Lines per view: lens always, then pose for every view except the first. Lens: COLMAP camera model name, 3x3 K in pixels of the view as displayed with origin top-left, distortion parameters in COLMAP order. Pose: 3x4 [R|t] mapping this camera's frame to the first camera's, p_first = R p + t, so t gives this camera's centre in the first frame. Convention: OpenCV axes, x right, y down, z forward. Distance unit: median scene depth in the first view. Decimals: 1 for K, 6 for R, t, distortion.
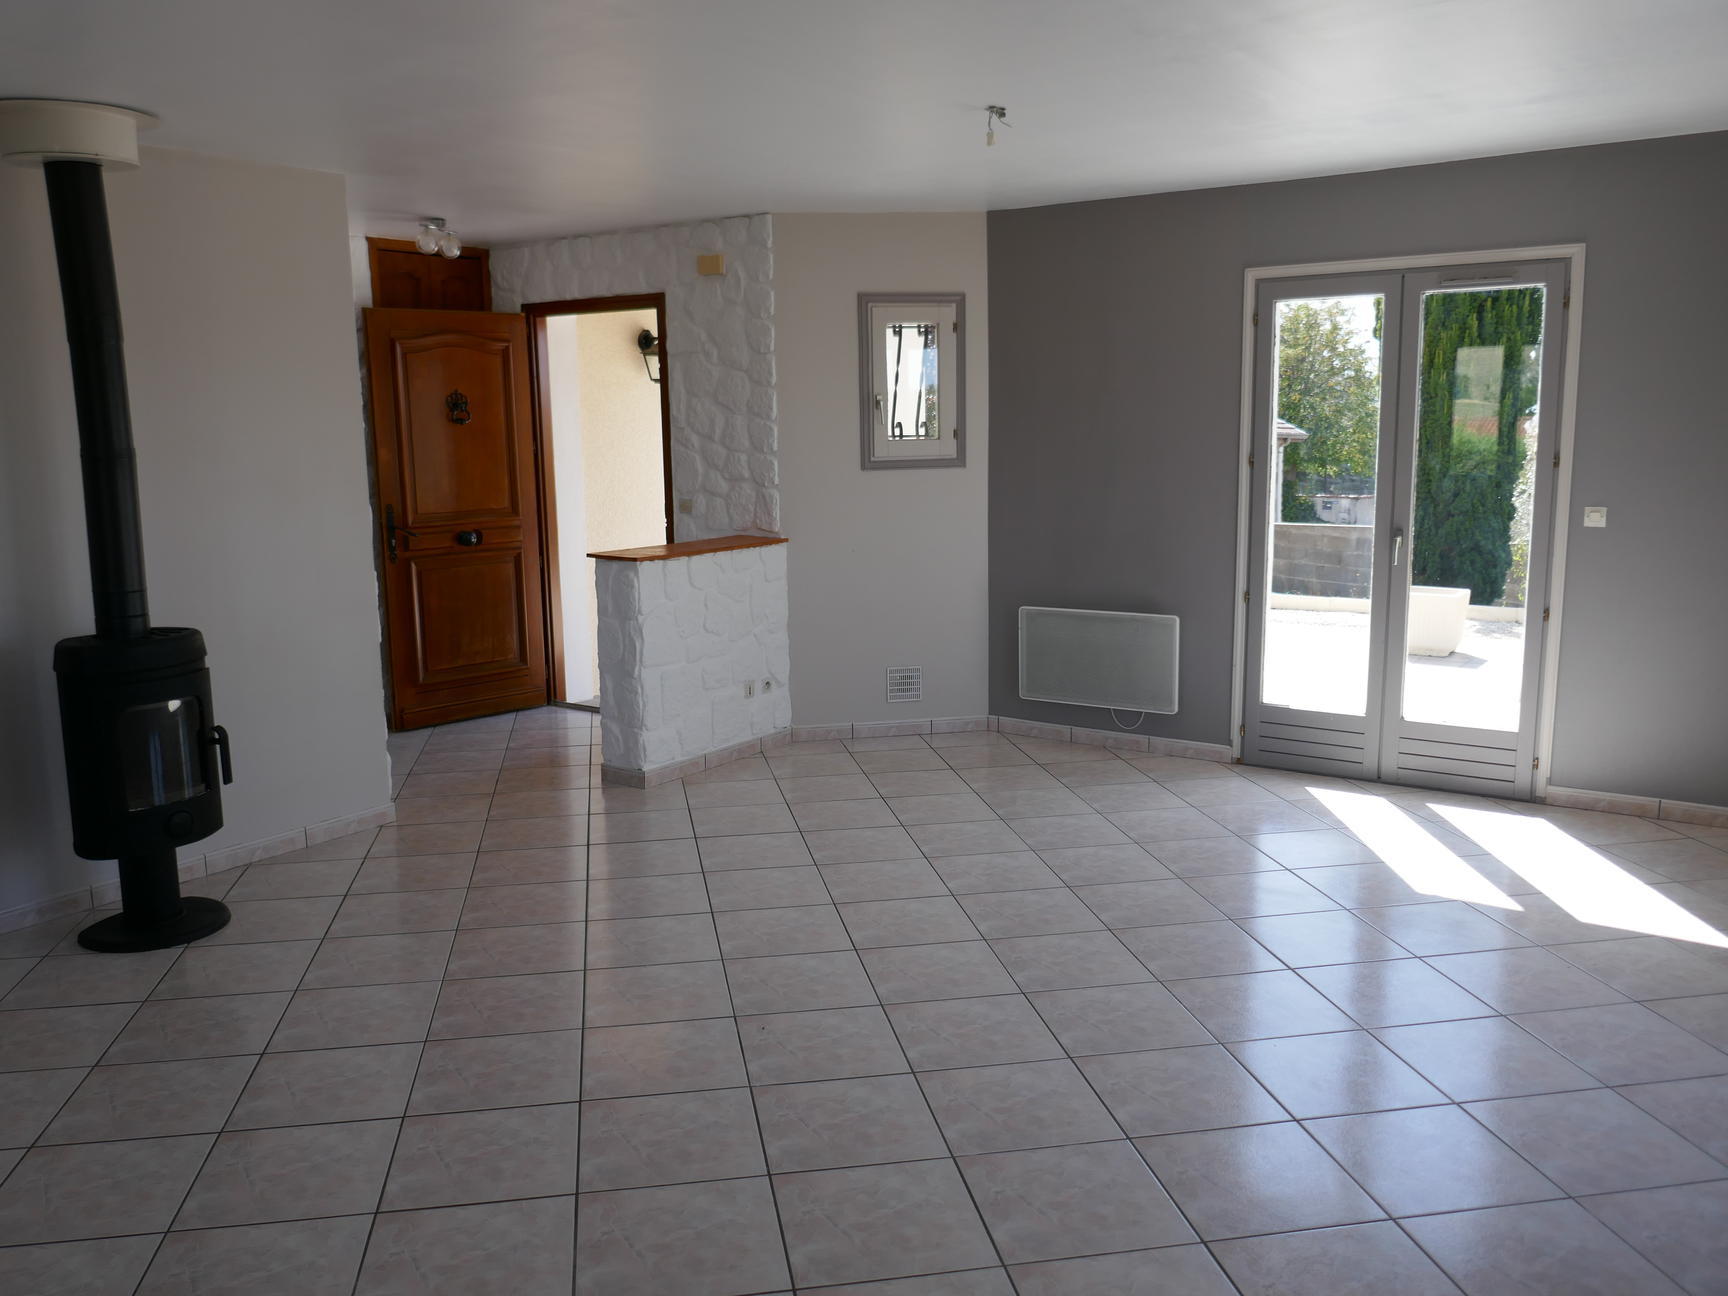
lens RADIAL K [[1399.8, 0, 870.3], [0, 1399.8, 650.1], [0, 0, 1]] dist [0.002210, -0.003693]
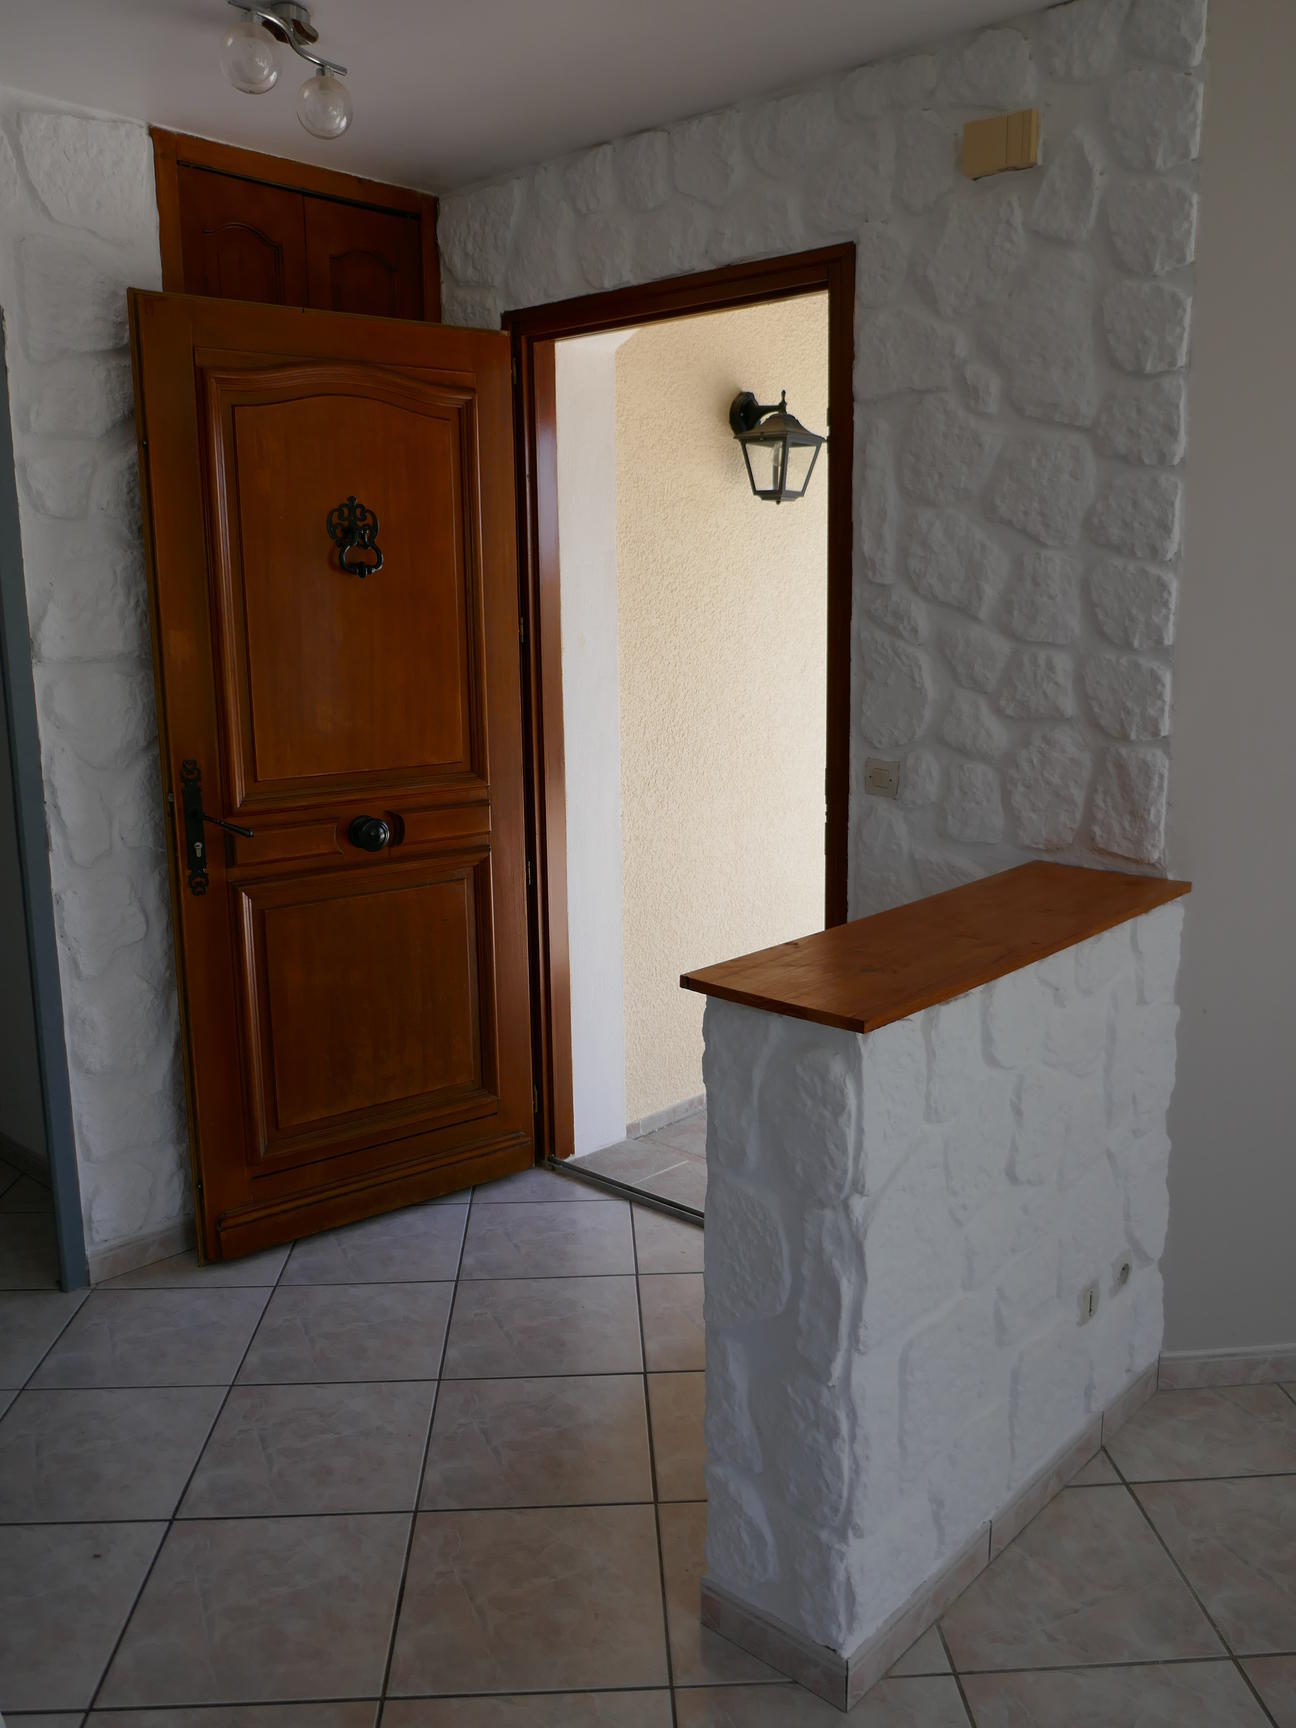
lens RADIAL K [[1399.8, 0, 648.5], [0, 1399.8, 865.1], [0, 0, 1]] dist [0.002210, -0.003693]
pose [[0.990509, 0.031364, -0.133825, -0.146247], [-0.027895, 0.999226, 0.027724, -0.087975], [0.134591, -0.023727, 0.990617, 0.593494]]
